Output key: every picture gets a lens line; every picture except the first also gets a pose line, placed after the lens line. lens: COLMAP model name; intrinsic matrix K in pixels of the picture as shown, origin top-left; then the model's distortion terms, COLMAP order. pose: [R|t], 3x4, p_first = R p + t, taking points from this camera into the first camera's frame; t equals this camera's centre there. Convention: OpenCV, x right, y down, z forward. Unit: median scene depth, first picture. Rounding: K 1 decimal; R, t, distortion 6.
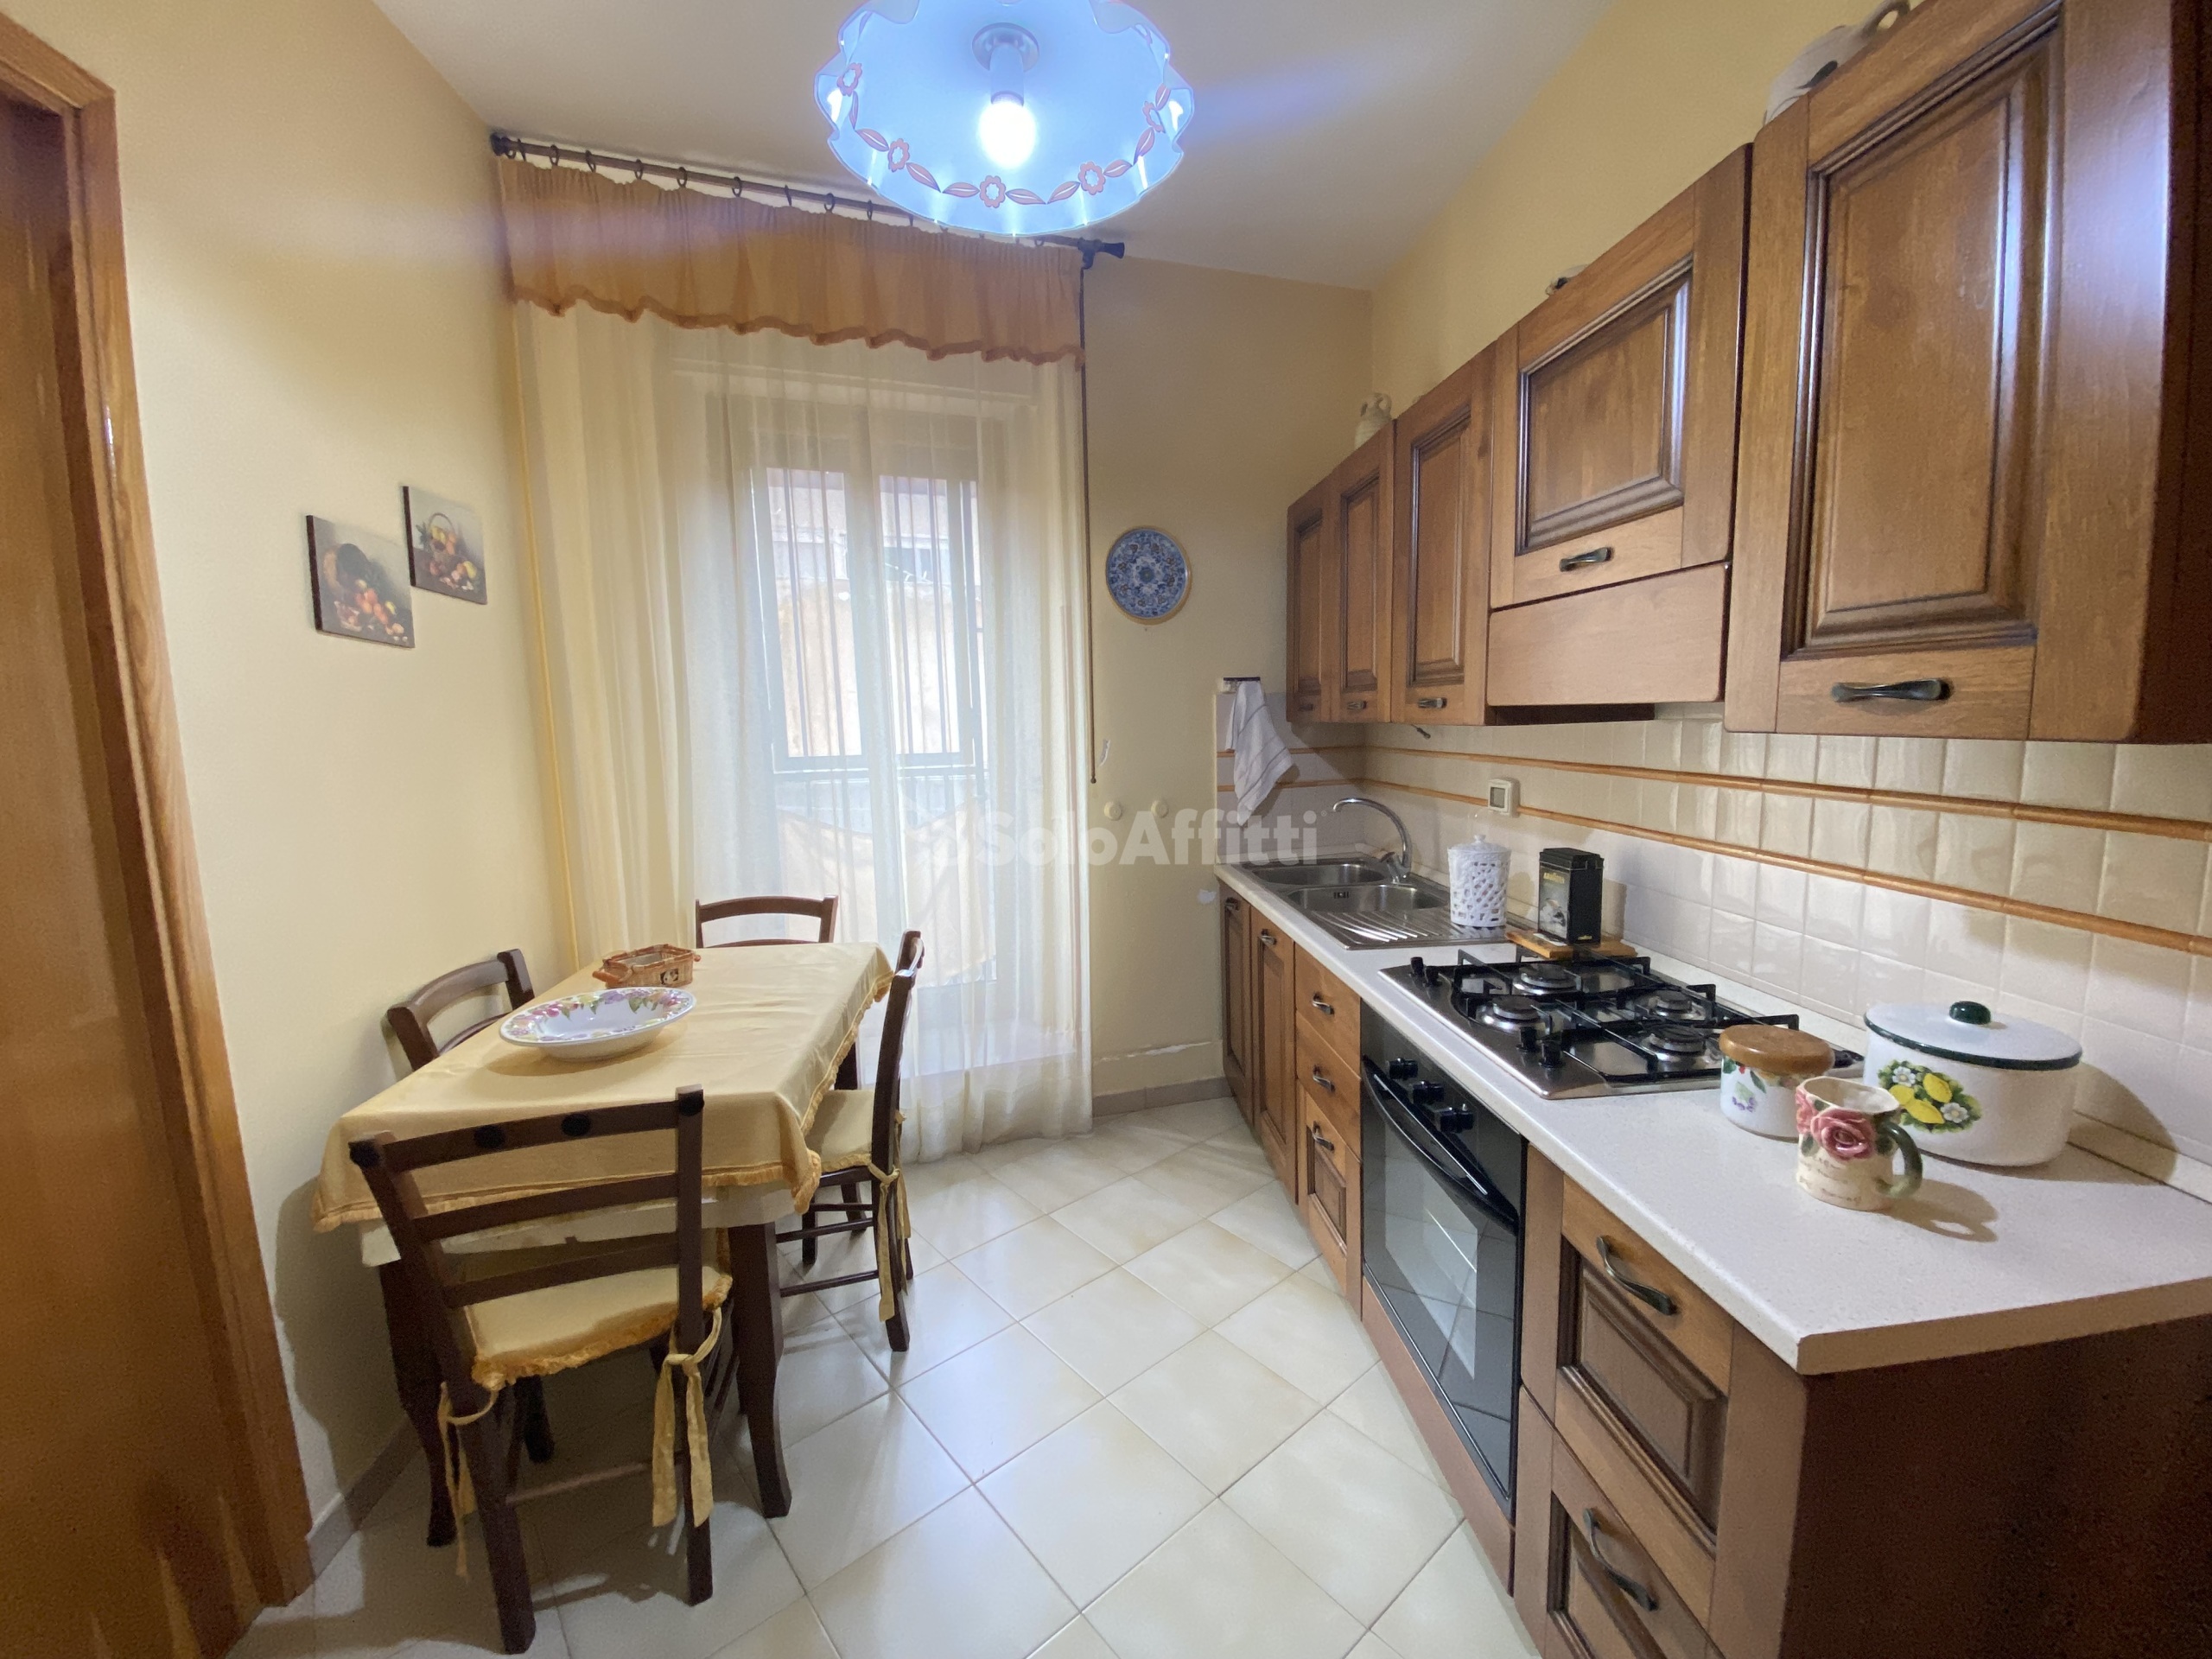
lens RADIAL K [[893.4, 0, 1092.9], [0, 893.4, 834.7], [0, 0, 1]] dist [0.056940, -0.039822]
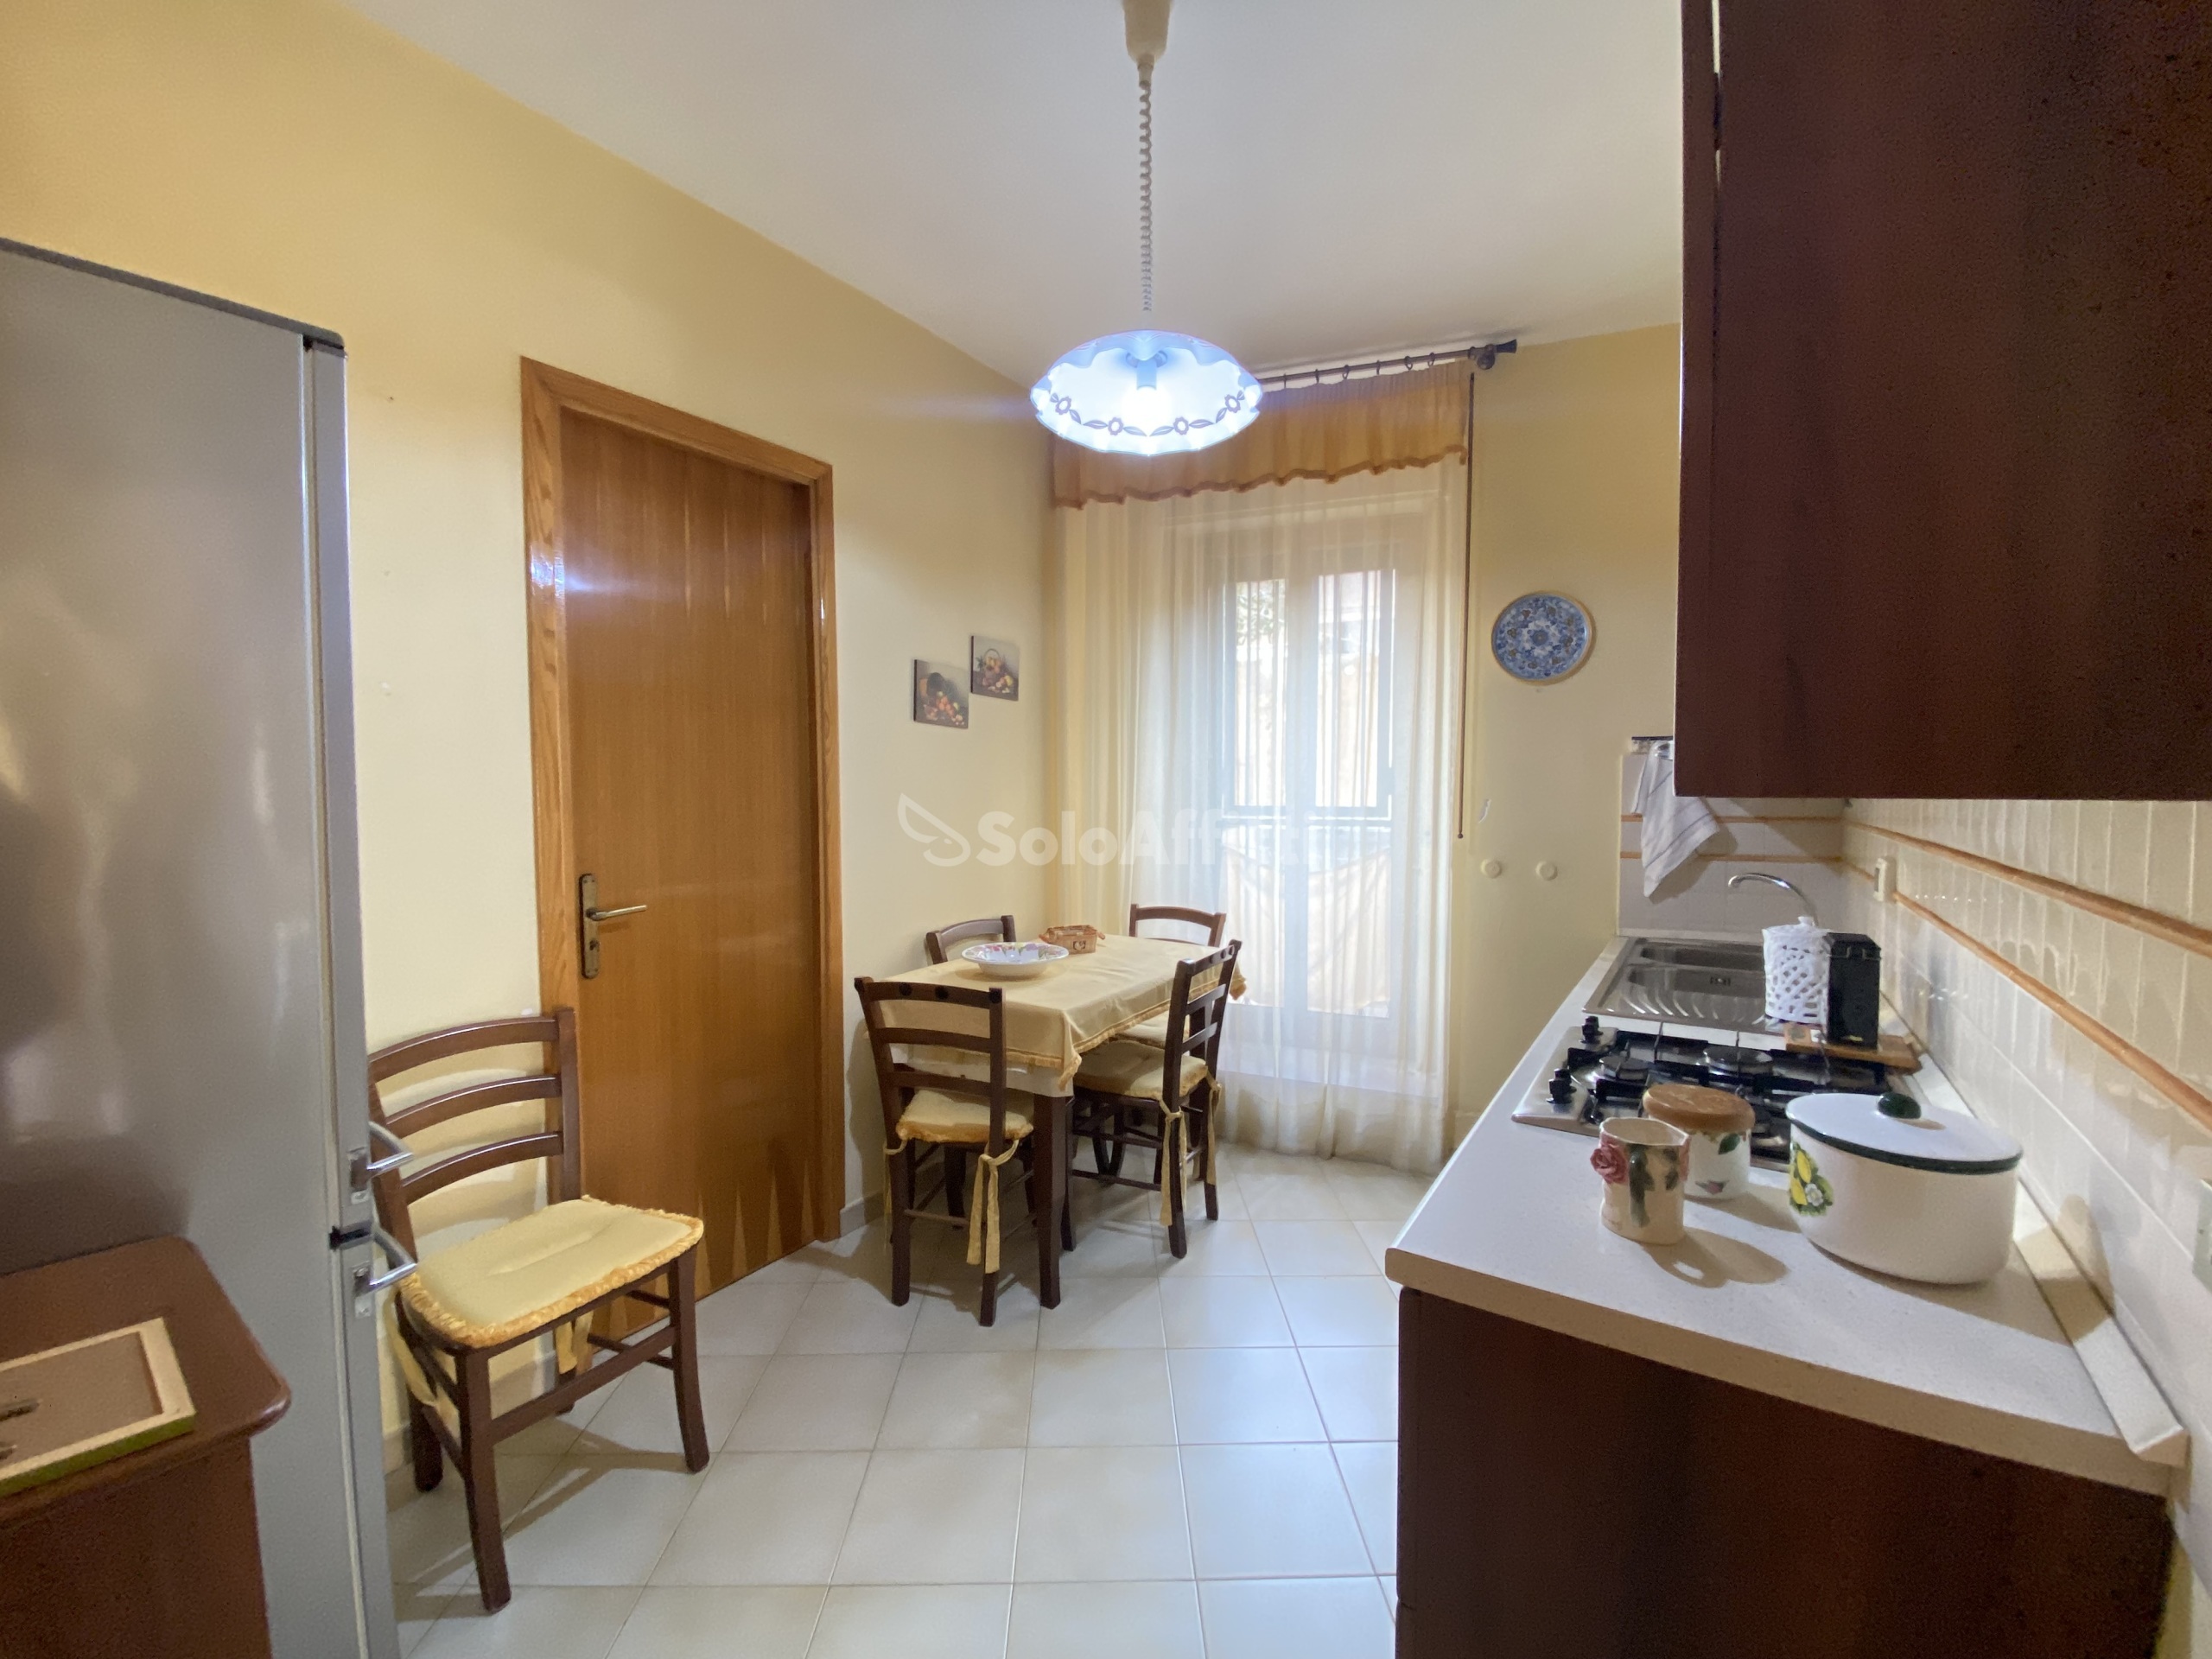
lens RADIAL K [[893.4, 0, 1092.9], [0, 893.4, 834.7], [0, 0, 1]] dist [0.056940, -0.039822]
pose [[0.764050, 0.059069, -0.642447, 0.490223], [-0.103452, 0.994131, -0.031630, 0.022028], [0.636808, 0.090629, 0.765677, -0.116305]]
